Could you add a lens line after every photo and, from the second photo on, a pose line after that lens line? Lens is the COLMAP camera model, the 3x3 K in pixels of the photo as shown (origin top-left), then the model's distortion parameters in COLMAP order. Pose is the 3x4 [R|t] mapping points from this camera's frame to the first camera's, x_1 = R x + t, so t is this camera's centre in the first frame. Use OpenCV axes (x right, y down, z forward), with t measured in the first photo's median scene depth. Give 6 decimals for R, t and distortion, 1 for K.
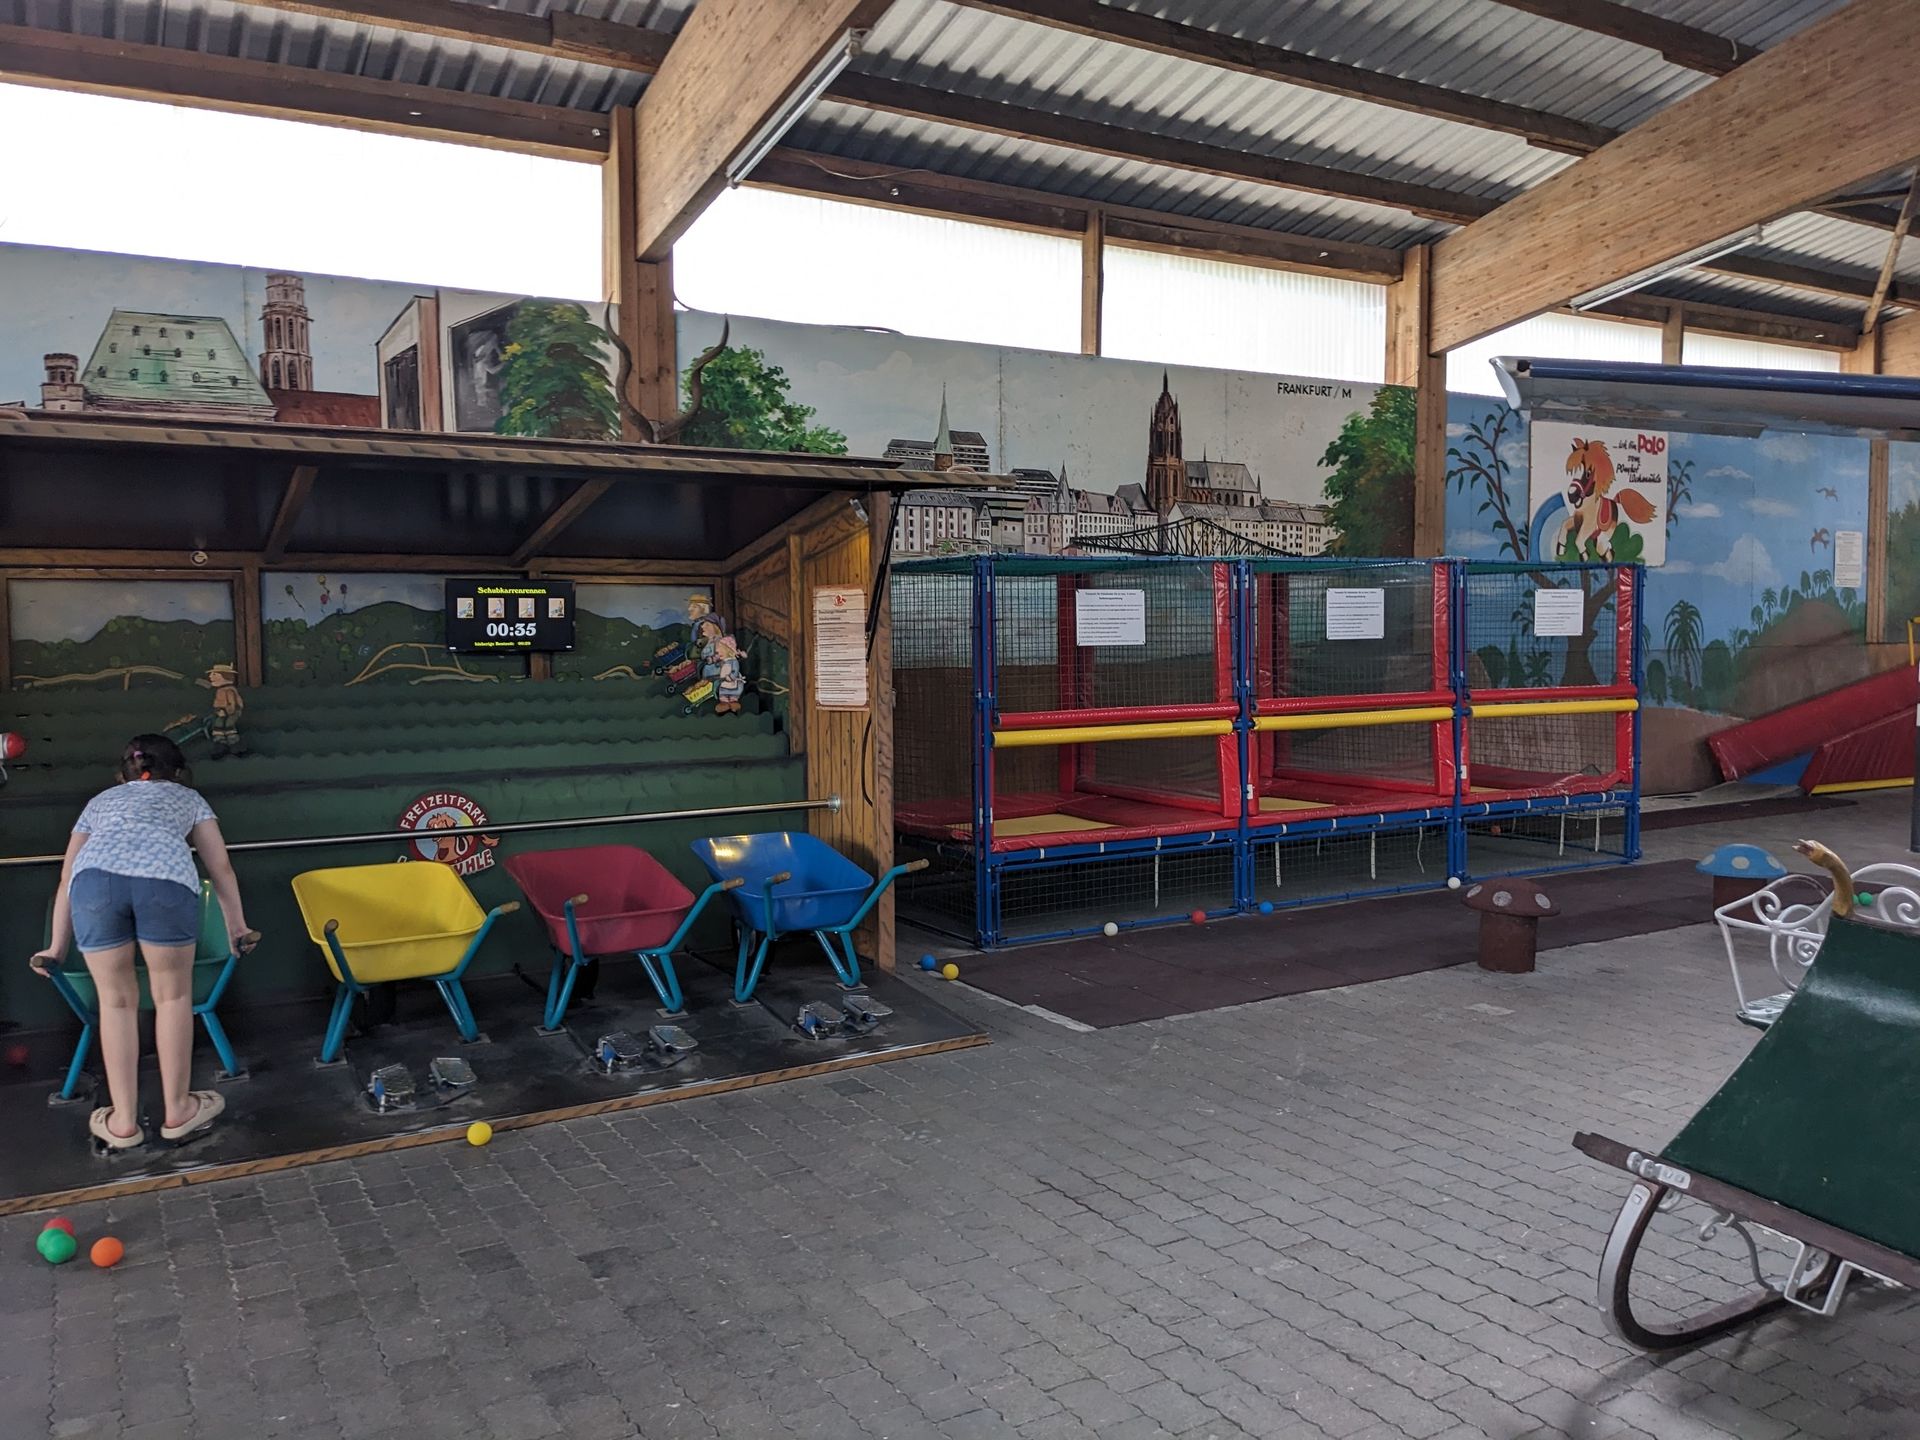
lens RADIAL K [[1495.7, 0, 966.0], [0, 1495.7, 728.2], [0, 0, 1]] dist [0.001778, -0.003896]
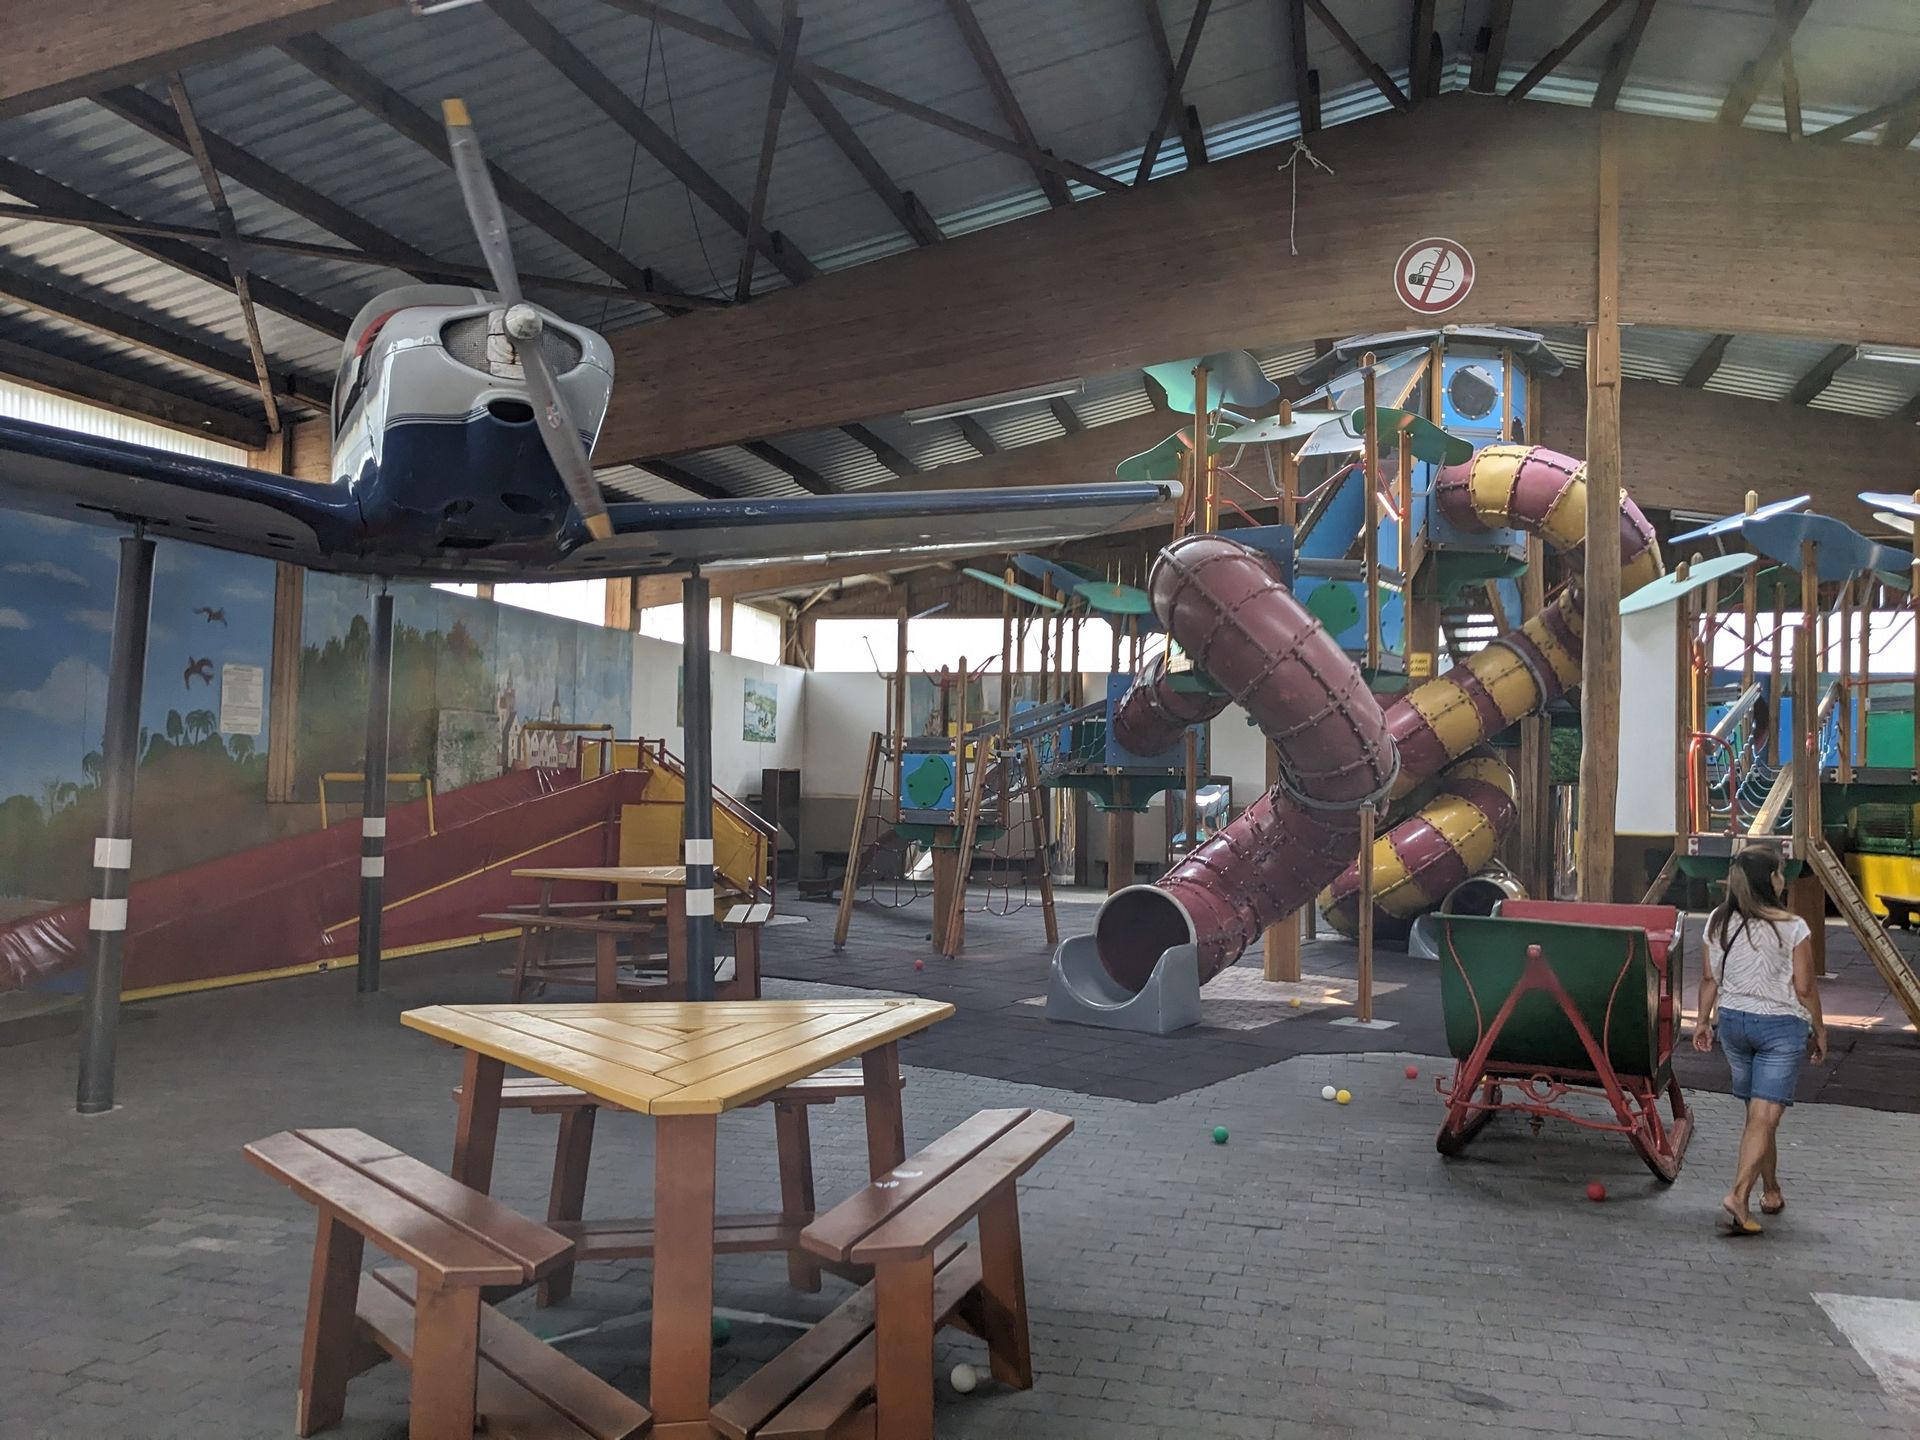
lens RADIAL K [[1495.7, 0, 966.0], [0, 1495.7, 728.2], [0, 0, 1]] dist [0.001778, -0.003896]
pose [[0.708072, 0.051747, 0.704242, 0.299766], [0.018011, 0.995663, -0.091270, -0.016204], [-0.705911, 0.077310, 0.704069, 0.152020]]
